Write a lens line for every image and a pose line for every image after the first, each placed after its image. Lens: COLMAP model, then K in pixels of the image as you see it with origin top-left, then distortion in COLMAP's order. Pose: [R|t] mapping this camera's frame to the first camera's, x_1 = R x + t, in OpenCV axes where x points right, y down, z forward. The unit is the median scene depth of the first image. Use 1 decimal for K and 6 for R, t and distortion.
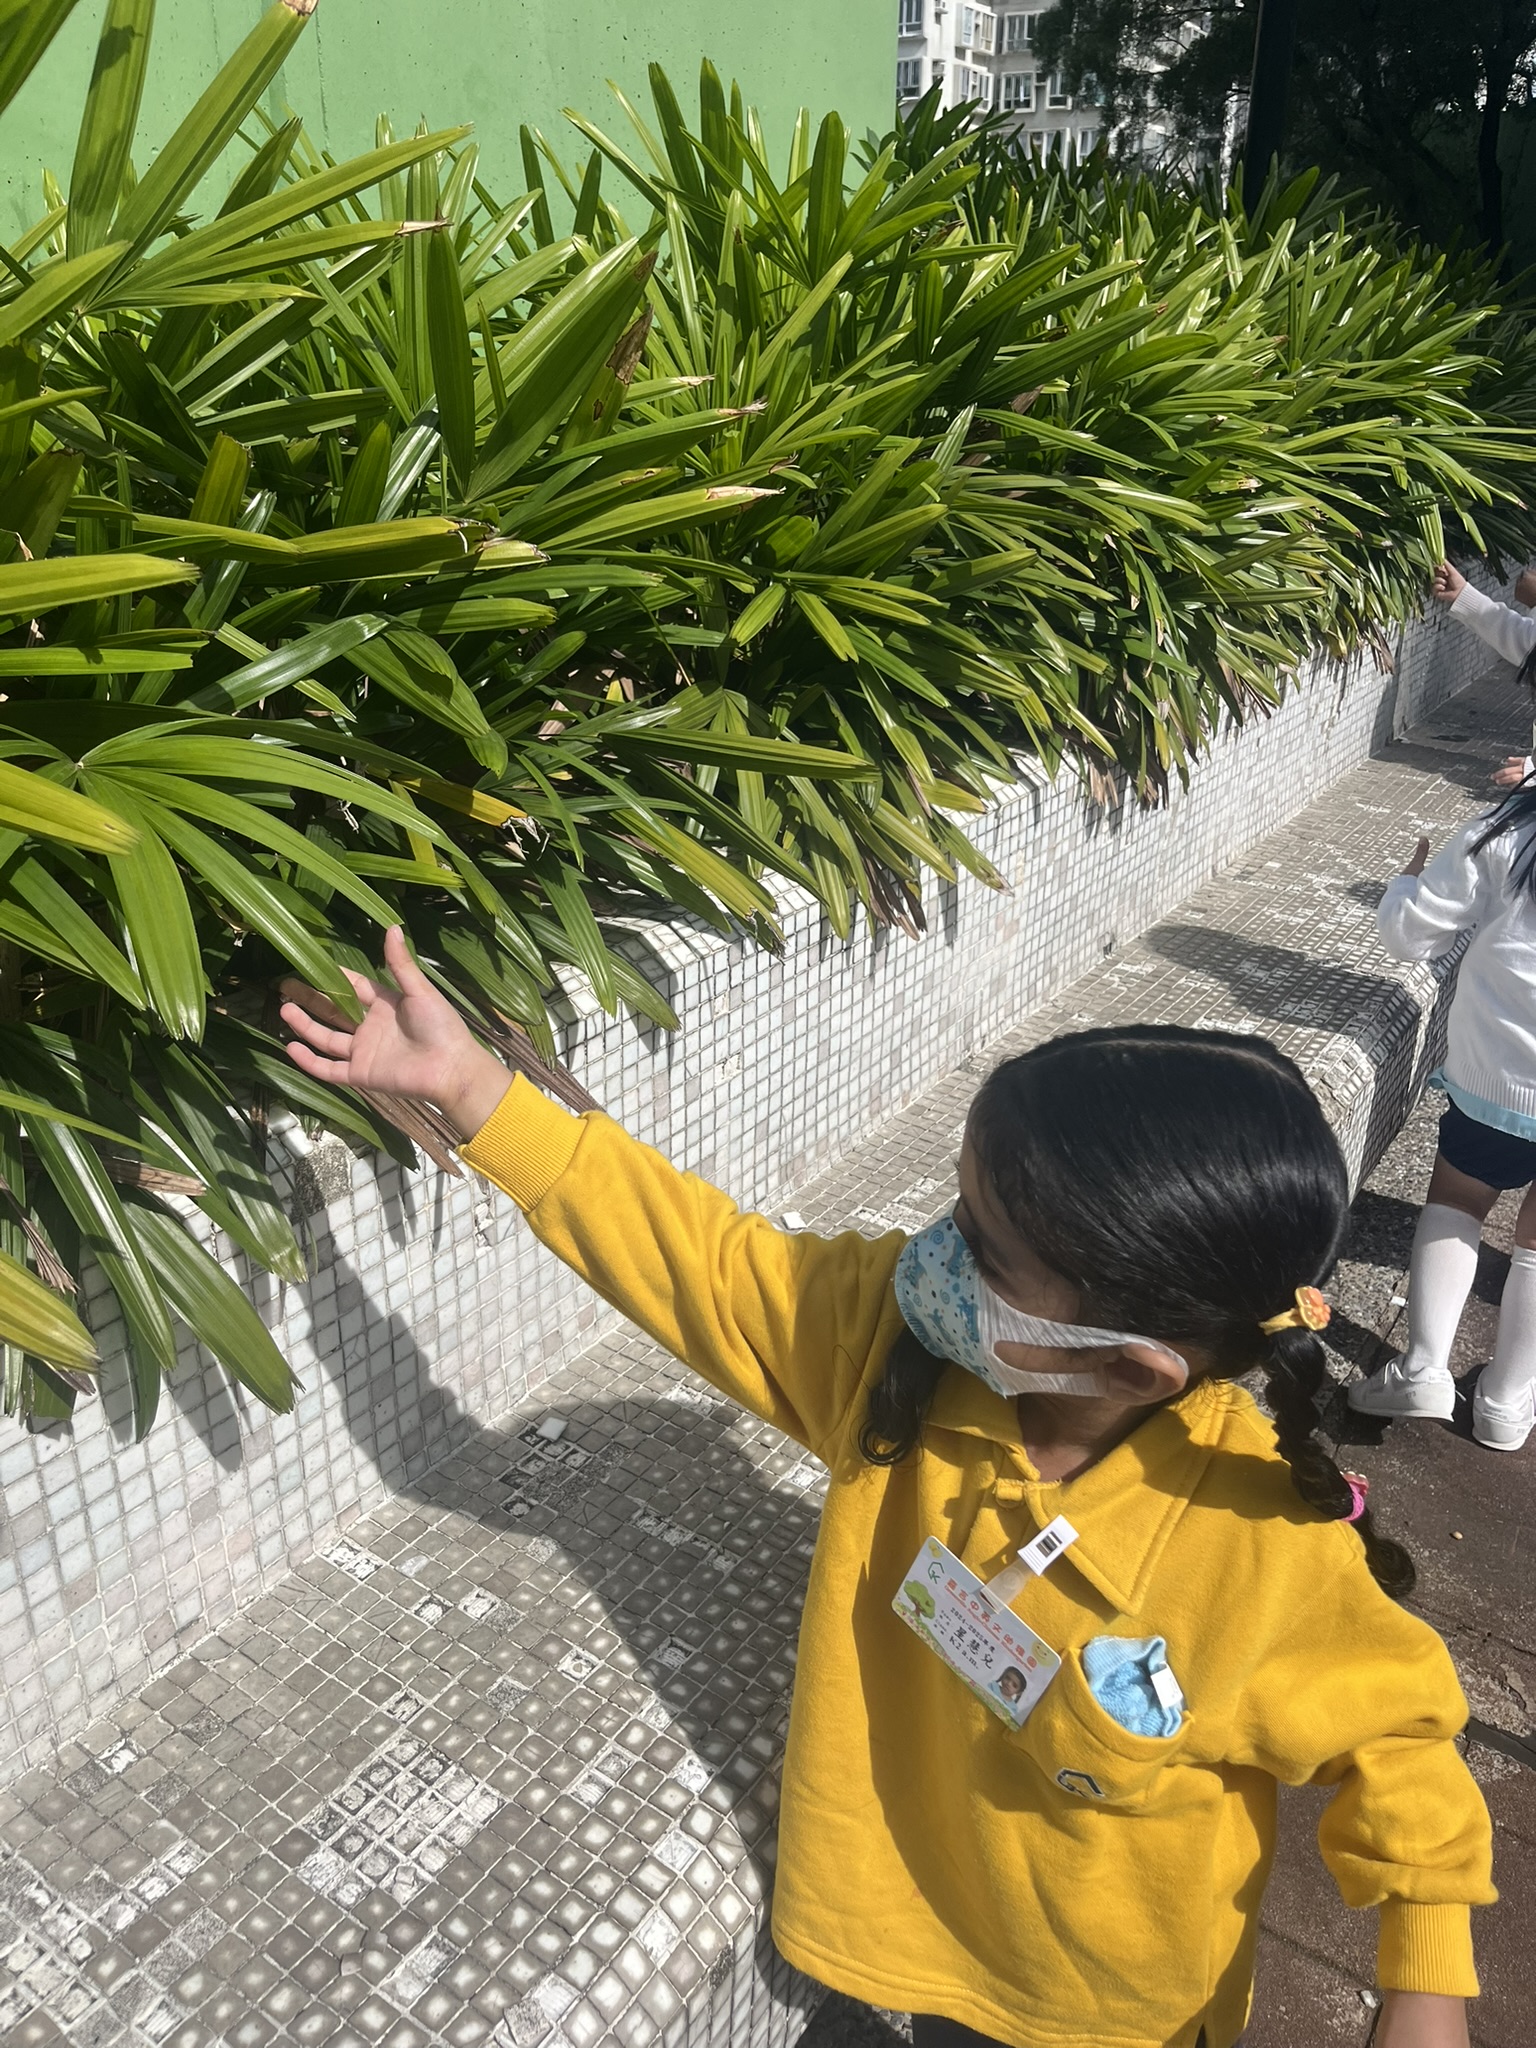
lens RADIAL K [[1538.1, 0, 765.2], [0, 1538.1, 1013.0], [0, 0, 1]] dist [0.055986, -0.042658]
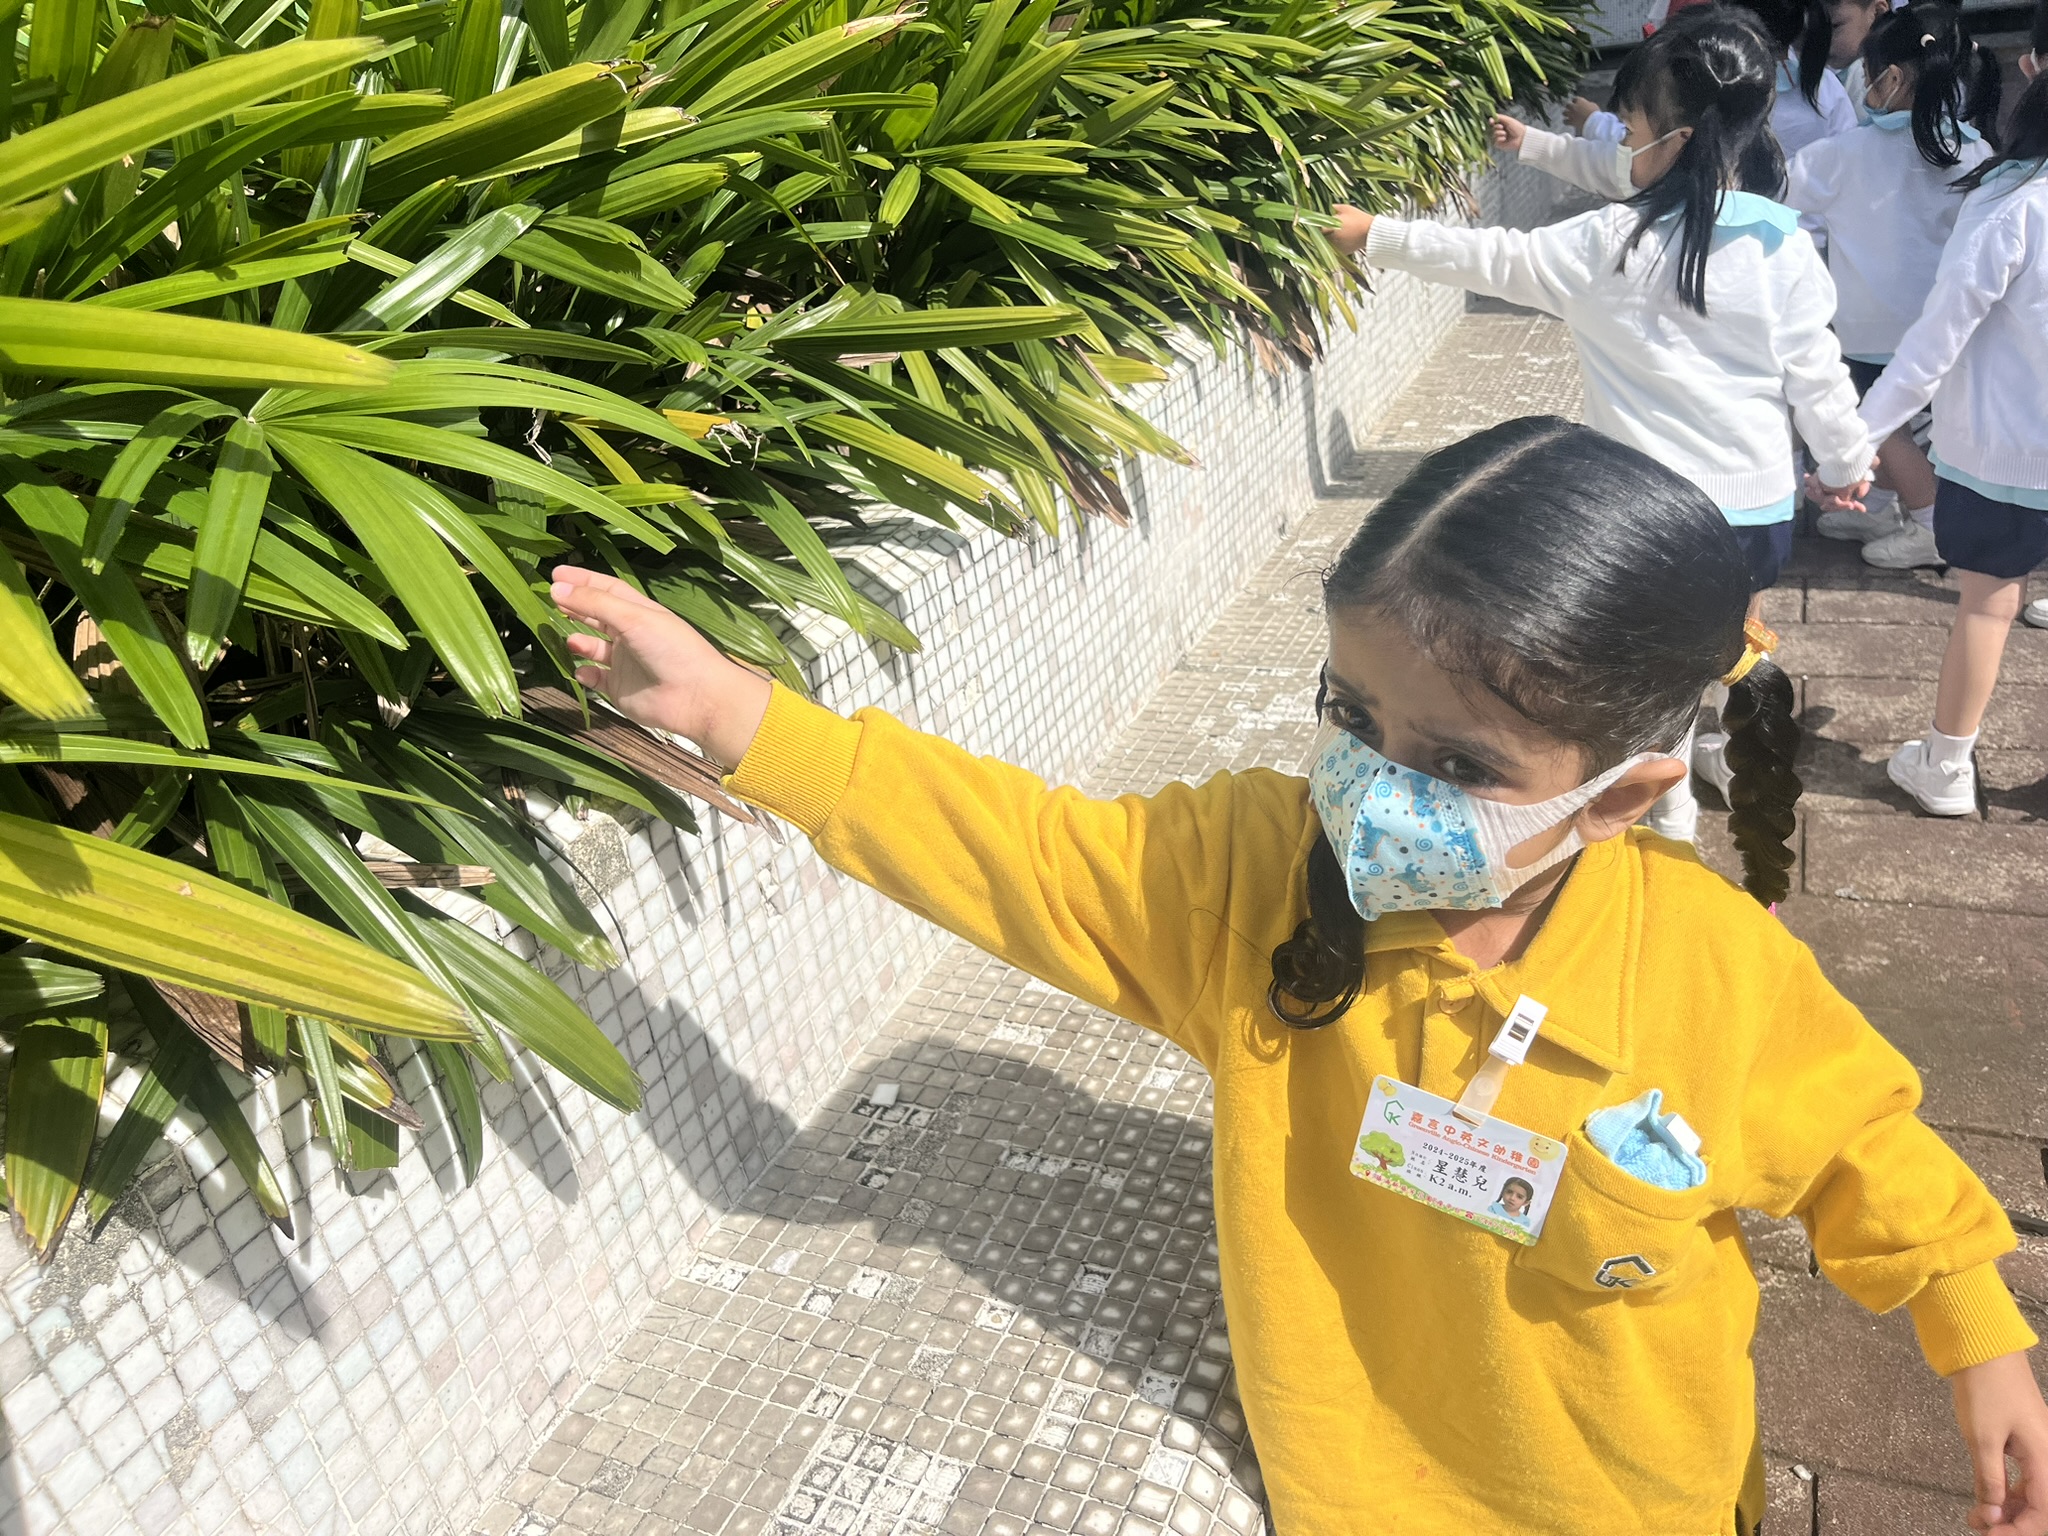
lens RADIAL K [[1538.1, 0, 1026.7], [0, 1538.1, 778.2], [0, 0, 1]] dist [0.055986, -0.042658]
pose [[0.972451, -0.213111, 0.094461, -0.113576], [0.209986, 0.976802, 0.041985, 0.069782], [-0.101217, -0.020993, 0.994643, 0.087040]]
